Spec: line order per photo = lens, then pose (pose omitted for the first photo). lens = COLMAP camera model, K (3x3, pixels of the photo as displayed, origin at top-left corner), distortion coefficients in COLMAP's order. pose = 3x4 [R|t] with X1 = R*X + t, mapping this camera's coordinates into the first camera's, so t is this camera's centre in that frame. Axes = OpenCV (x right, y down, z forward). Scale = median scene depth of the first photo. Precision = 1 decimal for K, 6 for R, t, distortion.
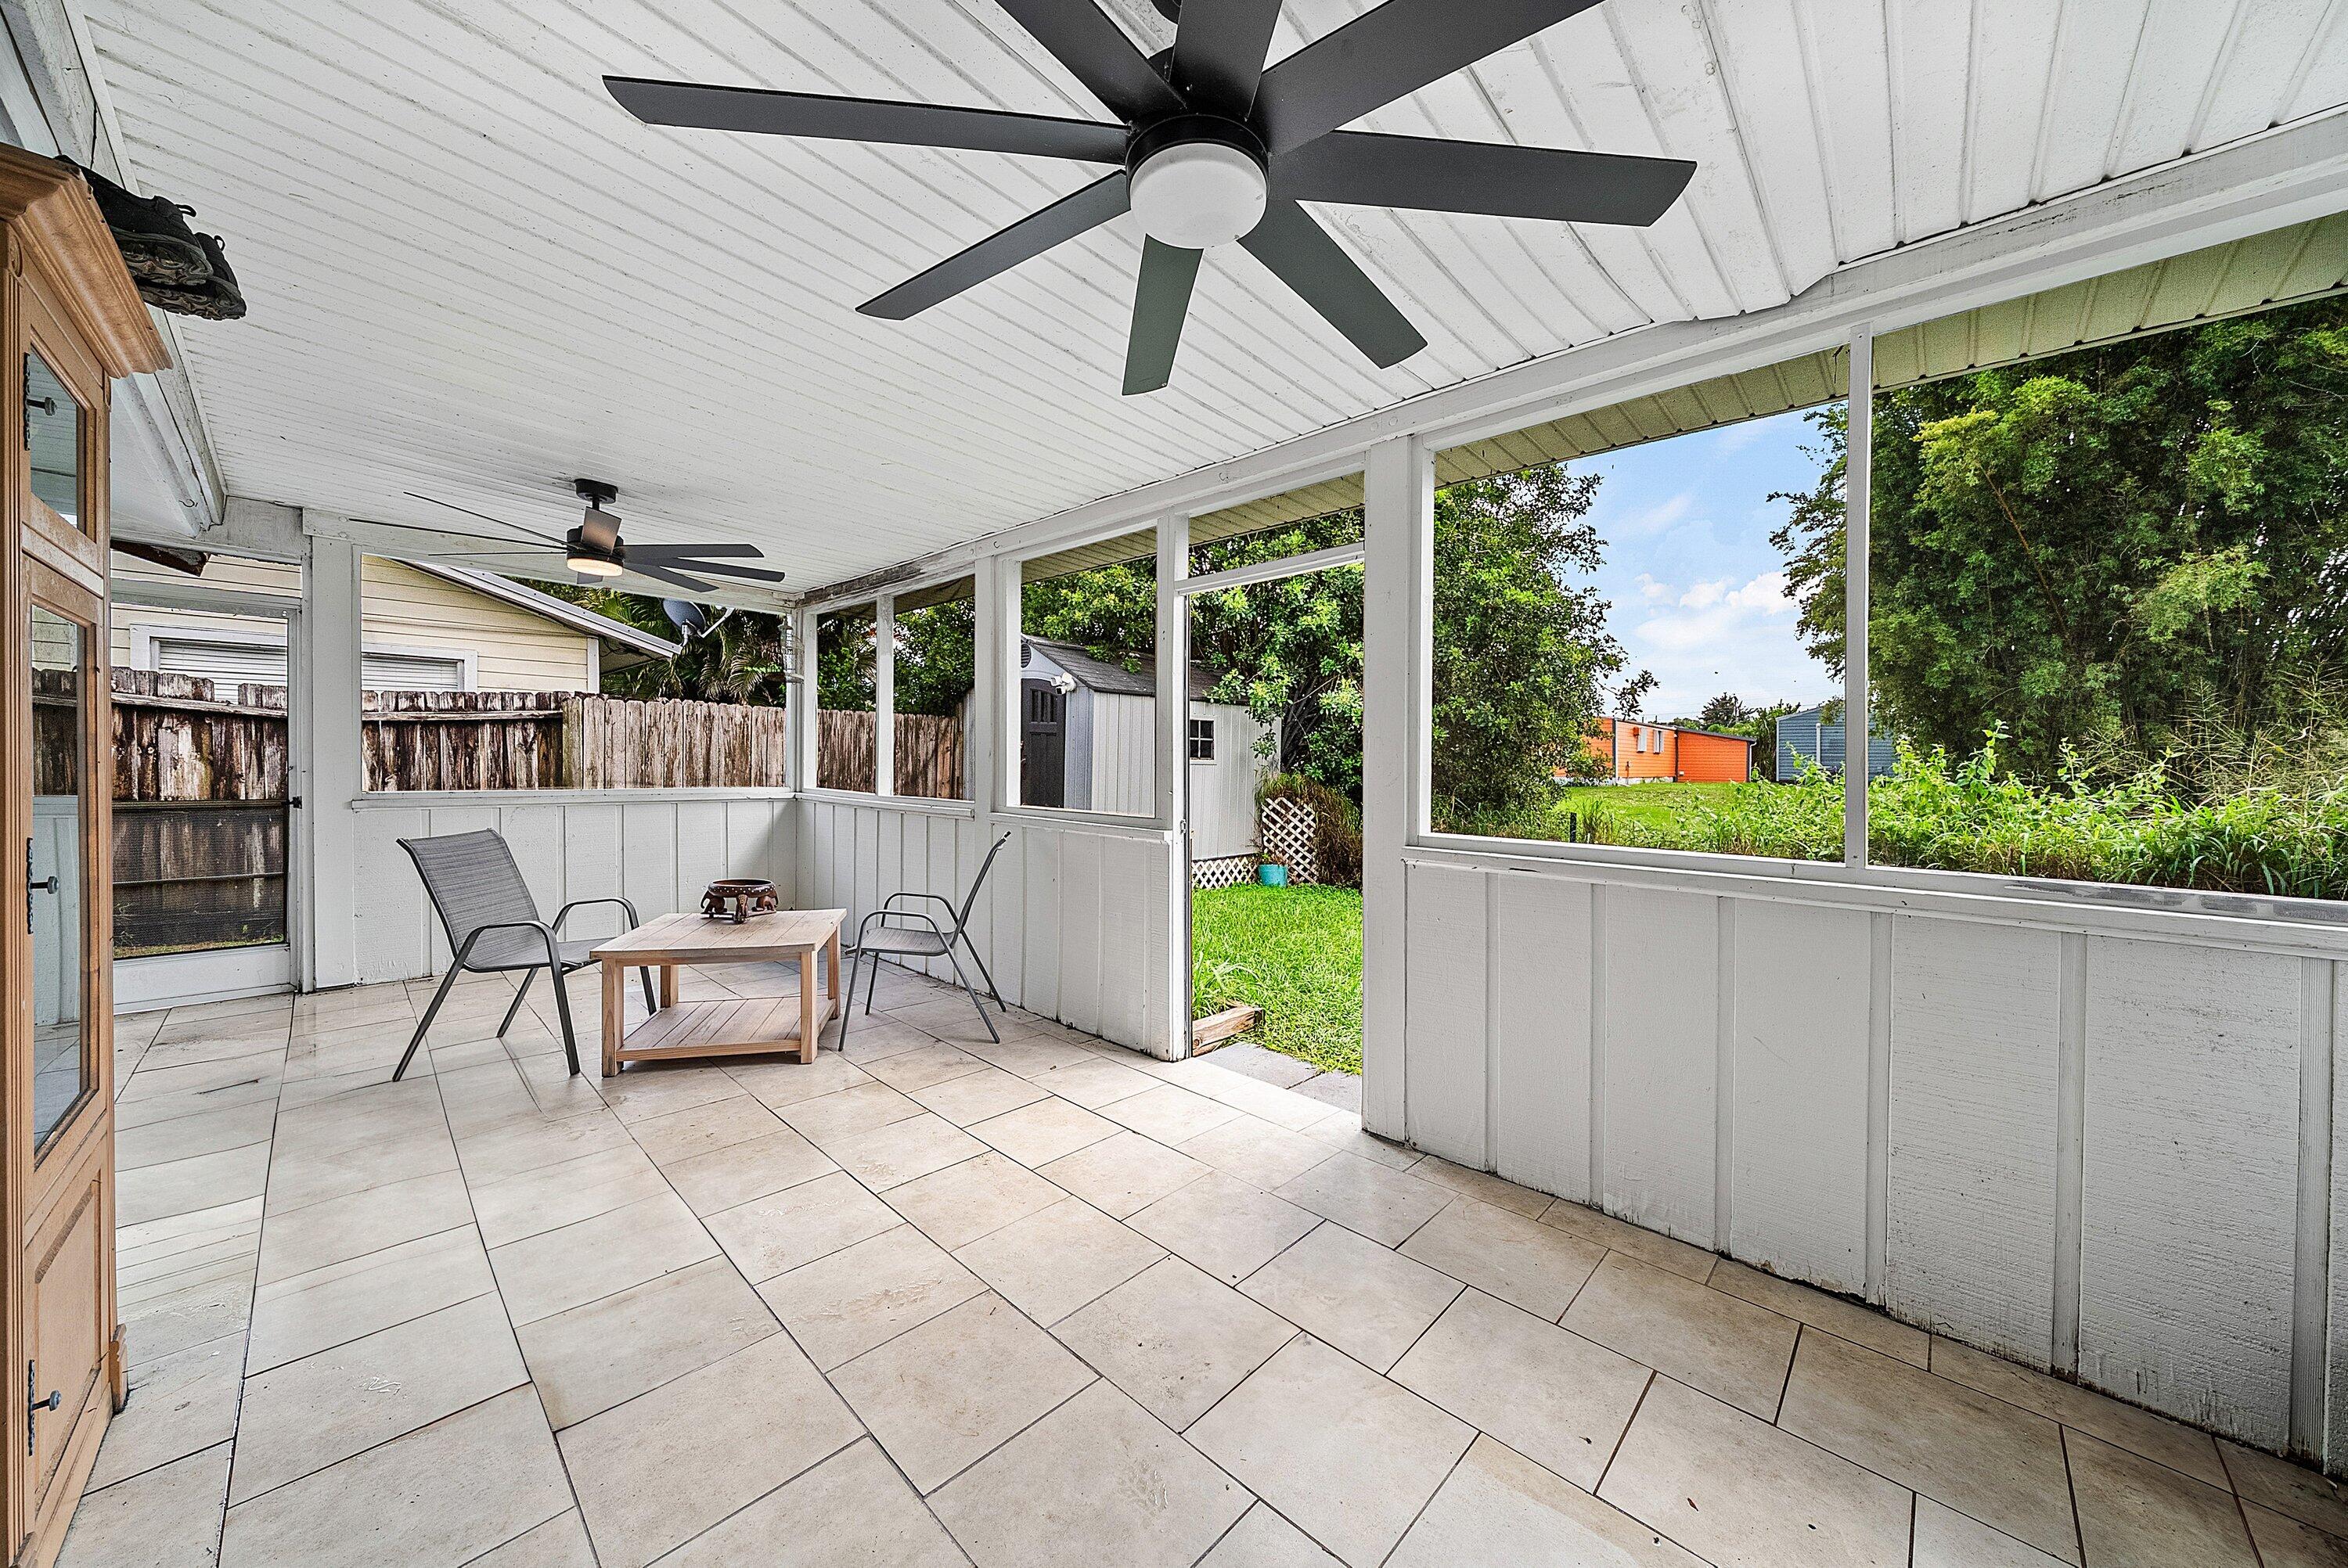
lens RADIAL K [[818.8, 0, 1184.8], [0, 818.8, 759.7], [0, 0, 1]] dist [-0.001888, -0.000184]
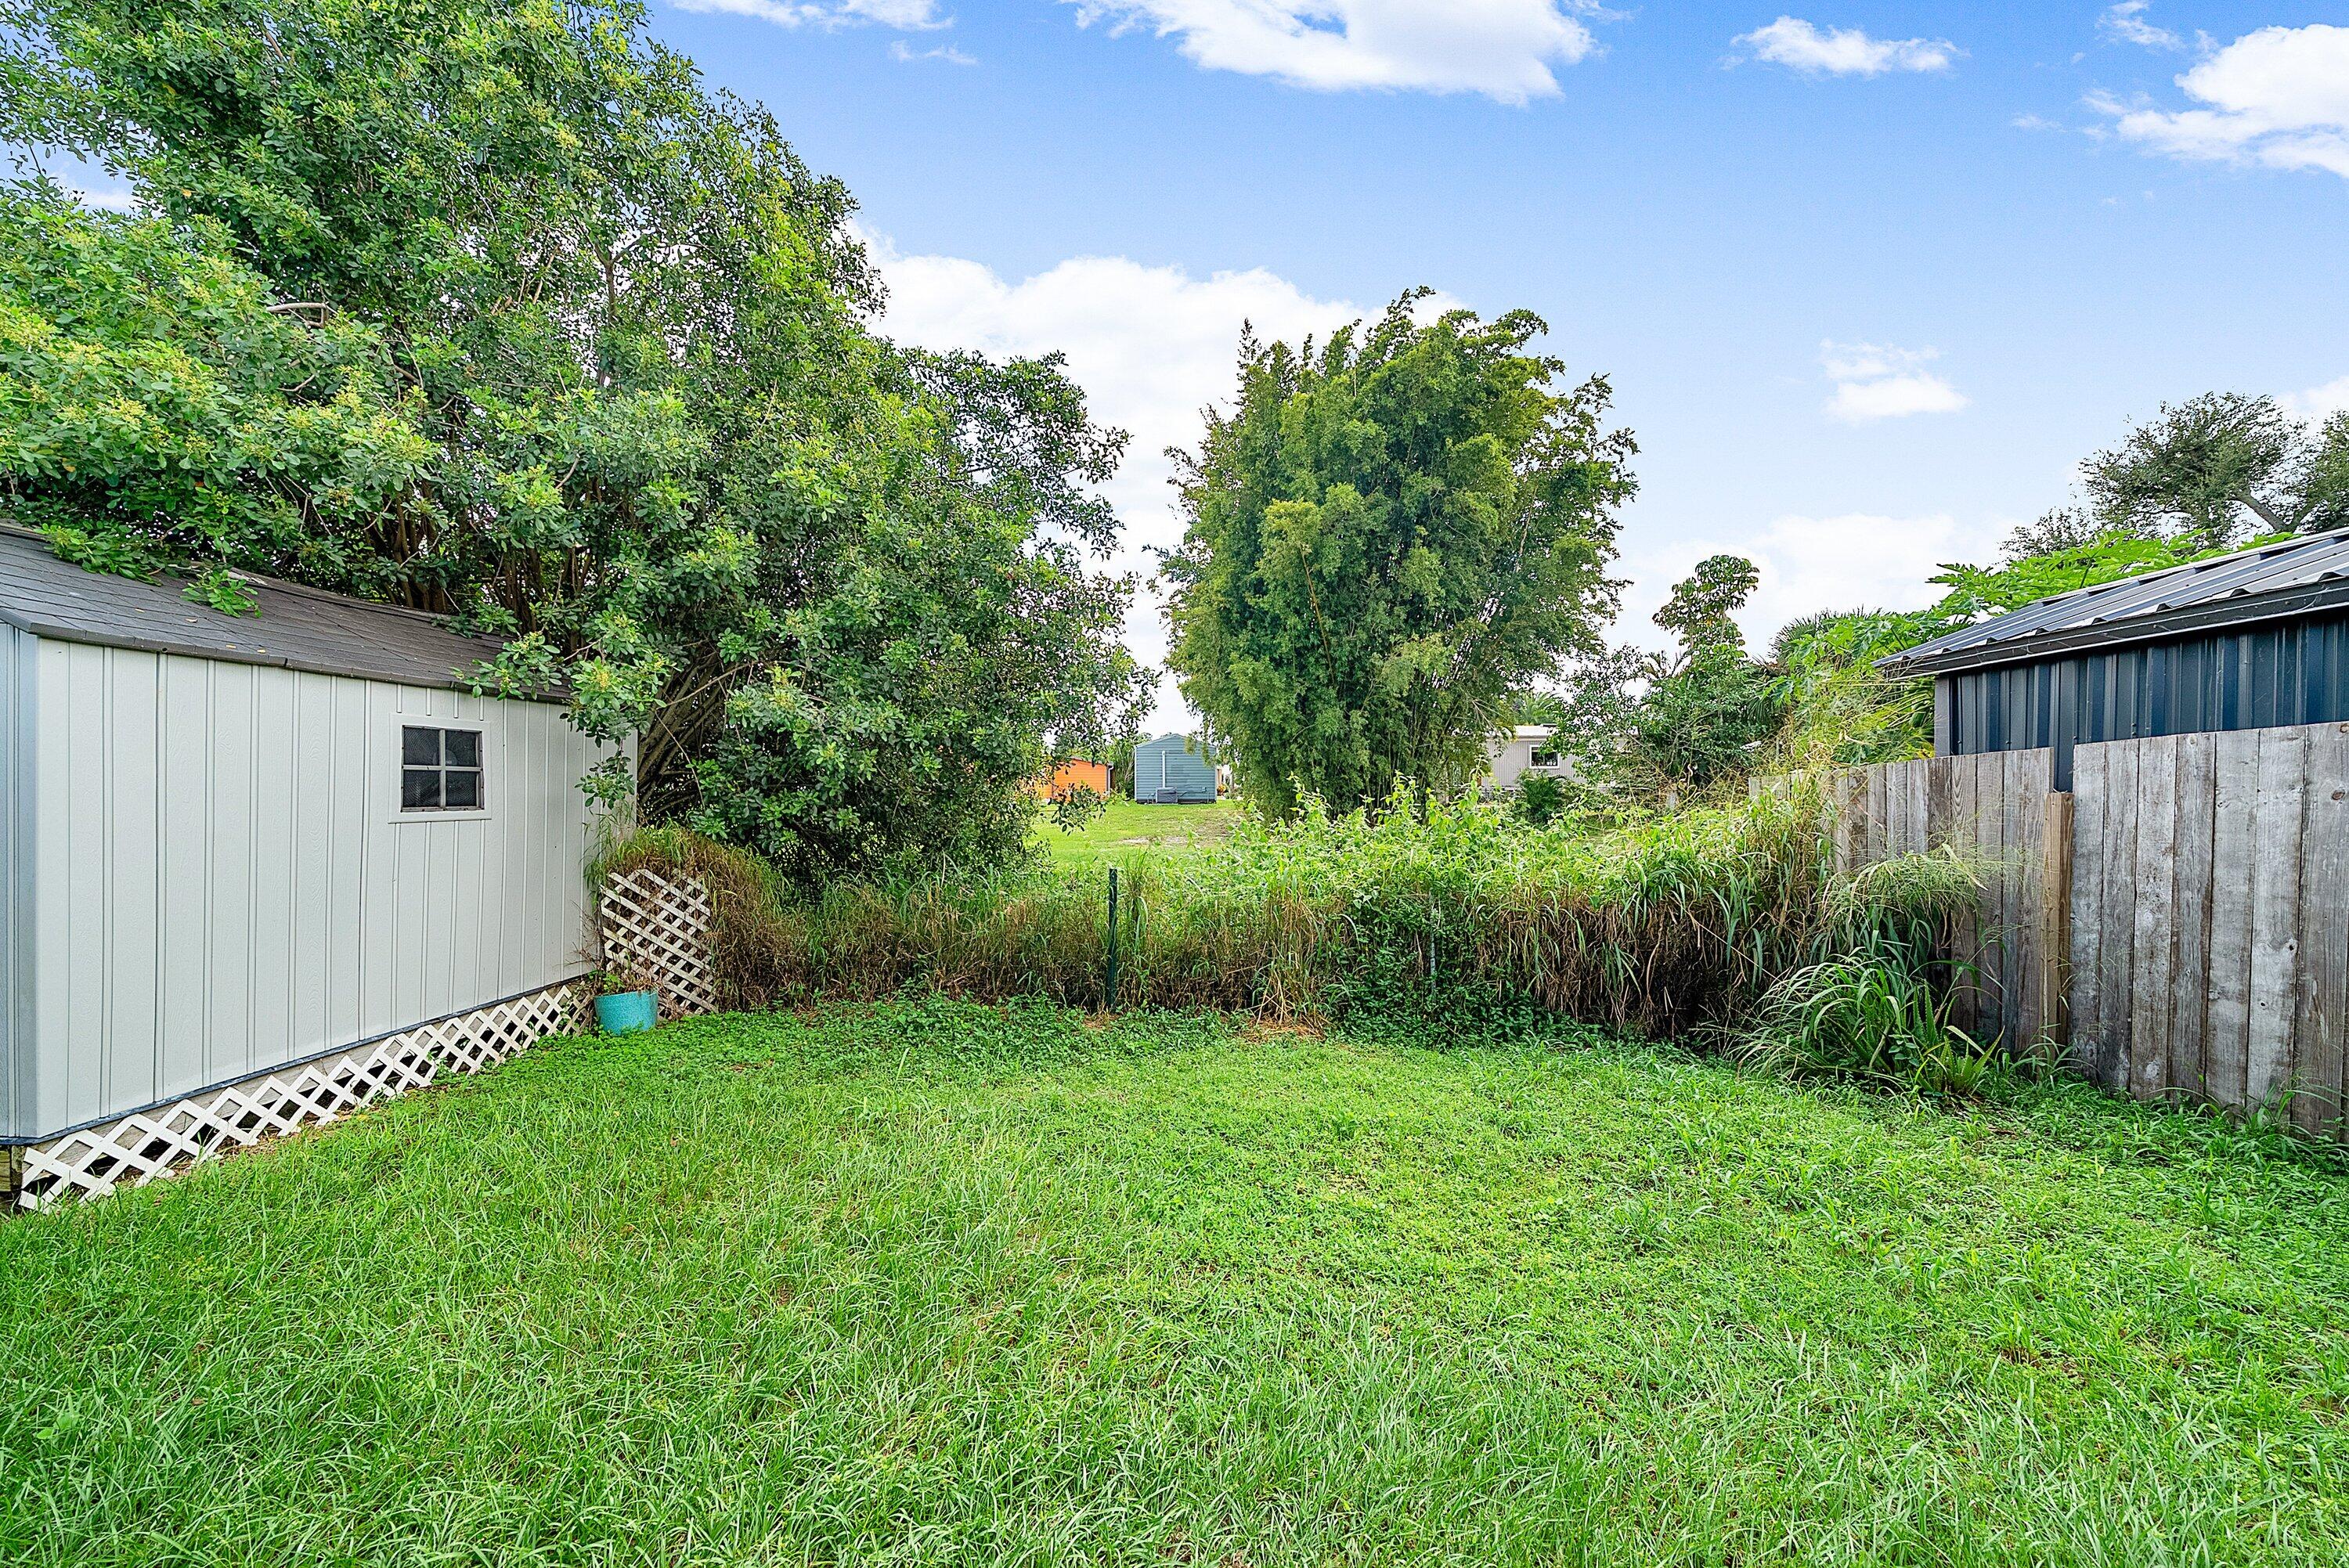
lens RADIAL K [[816.6, 0, 1179.4], [0, 816.6, 791.1], [0, 0, 1]] dist [-0.000256, -0.000325]
pose [[0.748581, -0.015626, 0.662859, 0.021739], [0.006370, 0.999846, 0.016377, -0.015812], [-0.663013, -0.008037, 0.748565, 0.322169]]
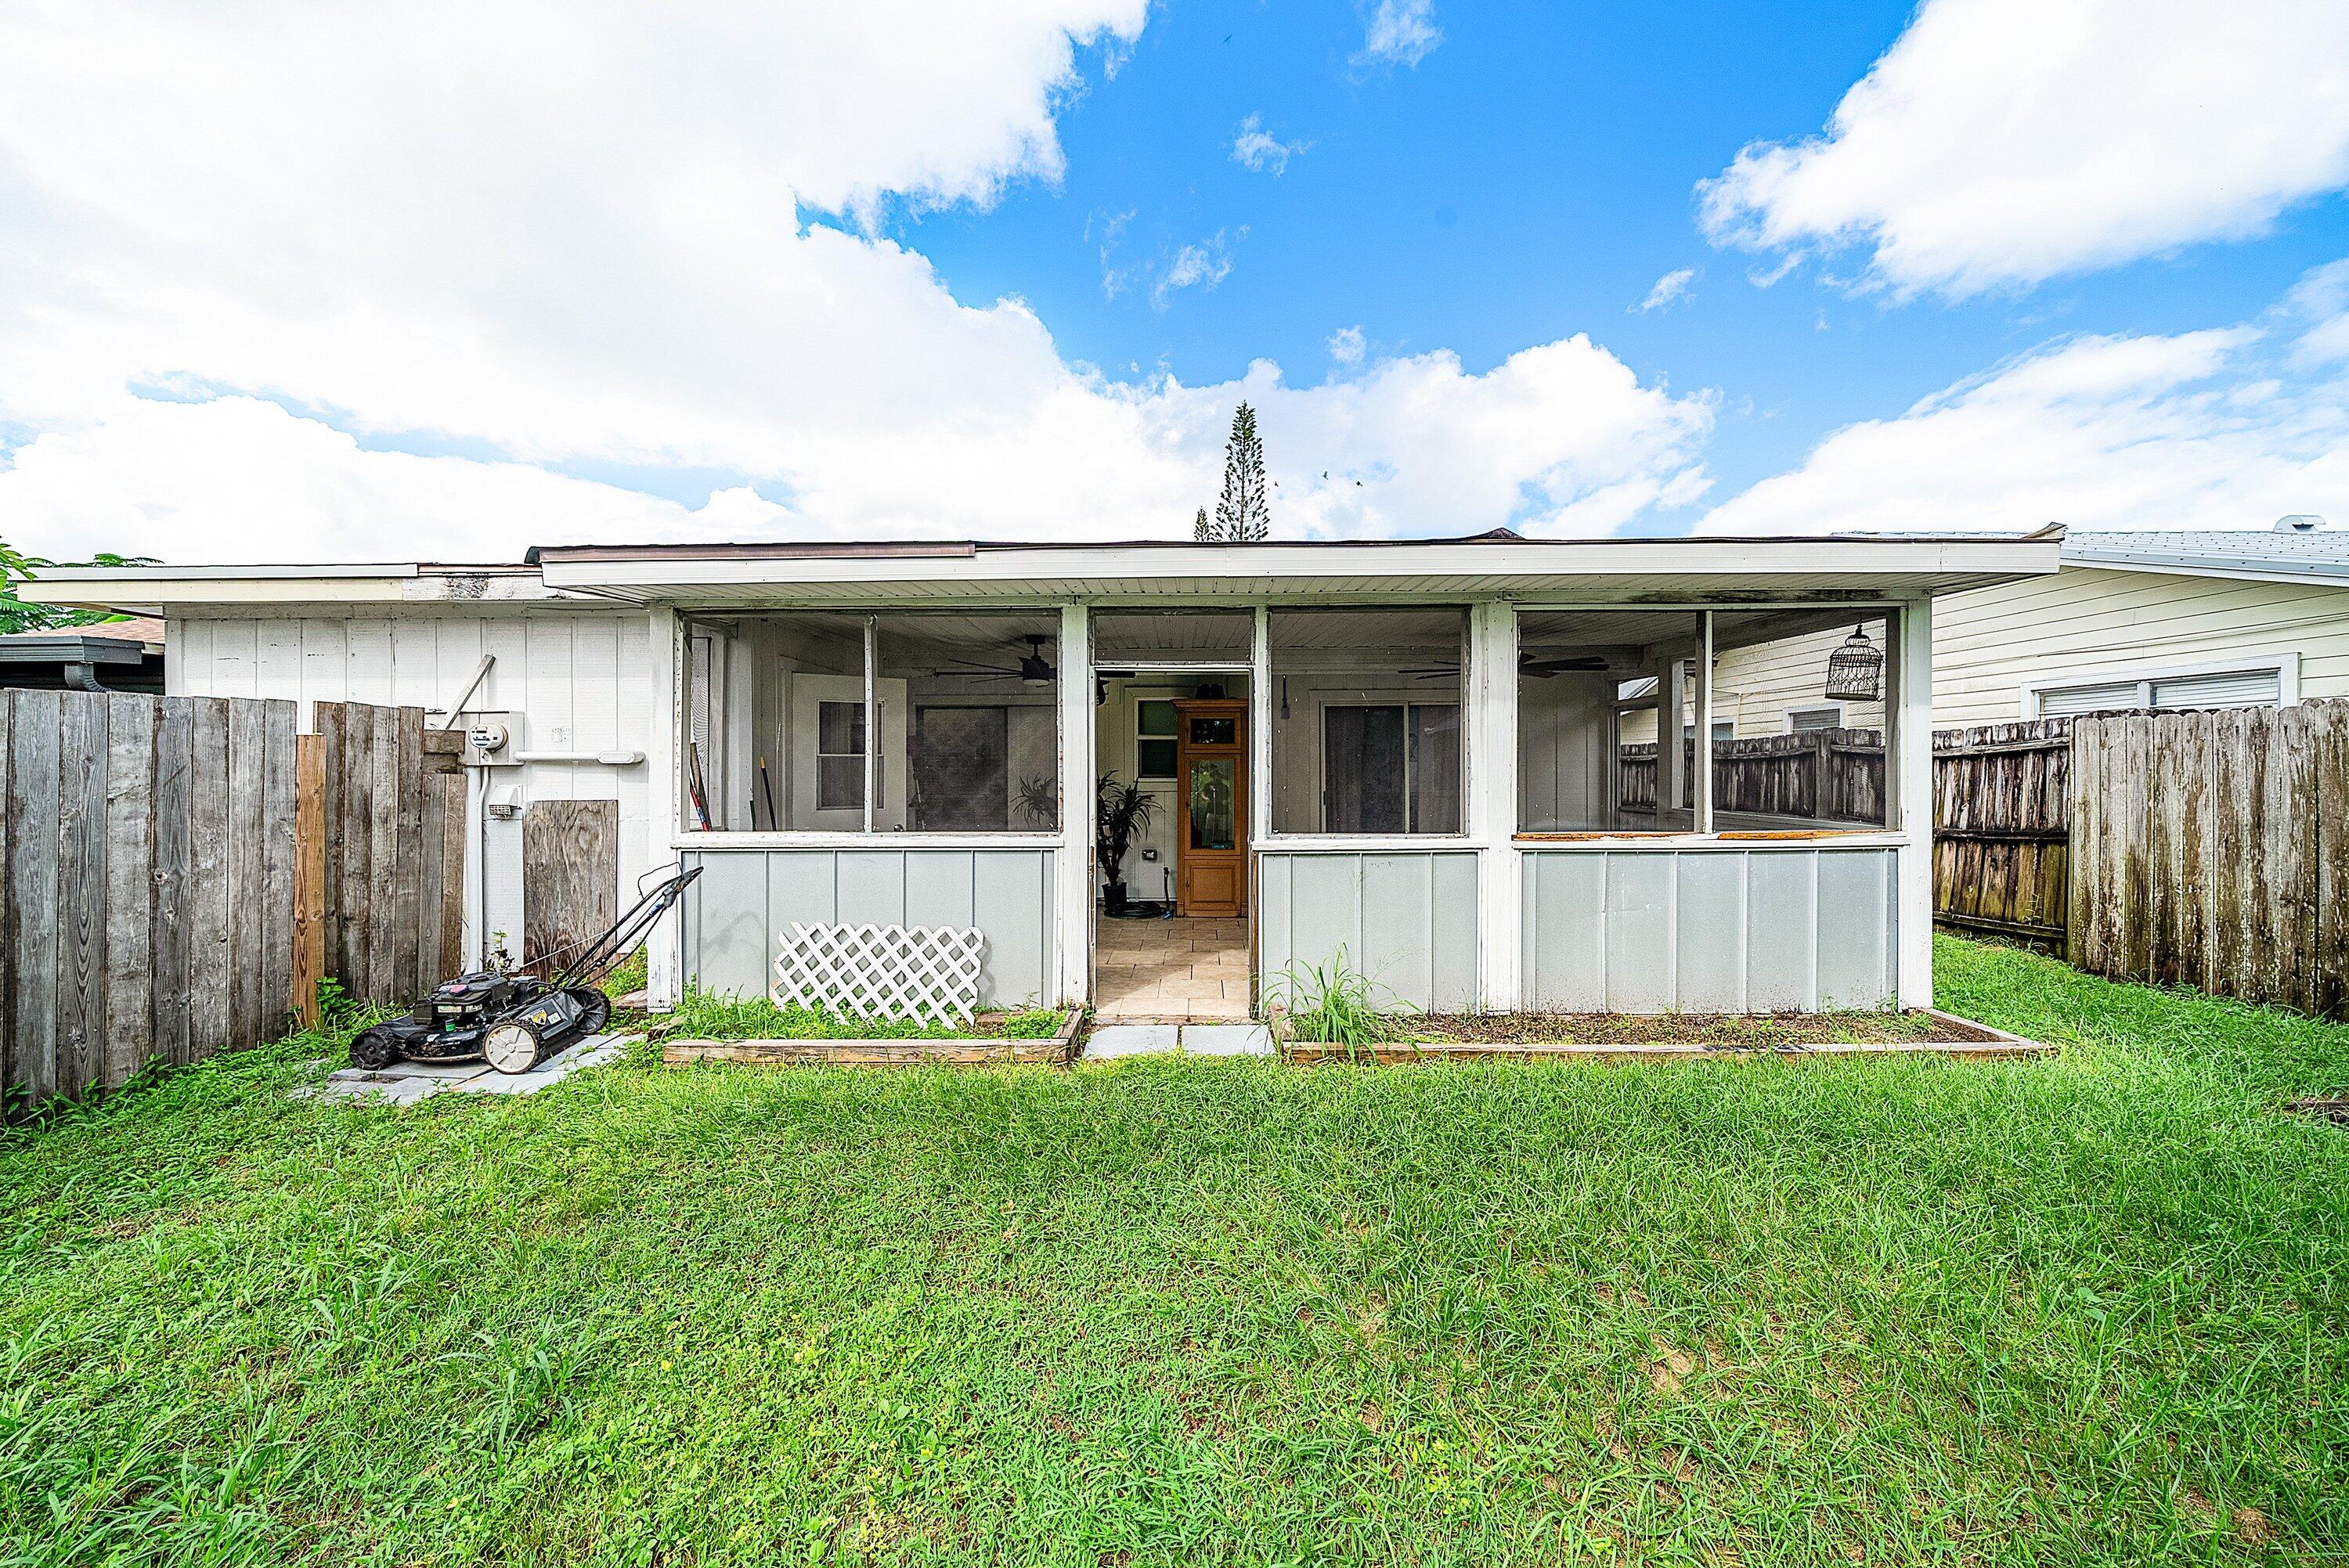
lens RADIAL K [[819.2, 0, 1185.3], [0, 819.2, 759.7], [0, 0, 1]] dist [-0.001888, -0.000184]
pose [[-0.751140, -0.014513, -0.659983, 0.369480], [-0.002200, 0.999808, -0.019483, -0.010543], [0.660139, -0.013182, -0.751028, 0.724394]]
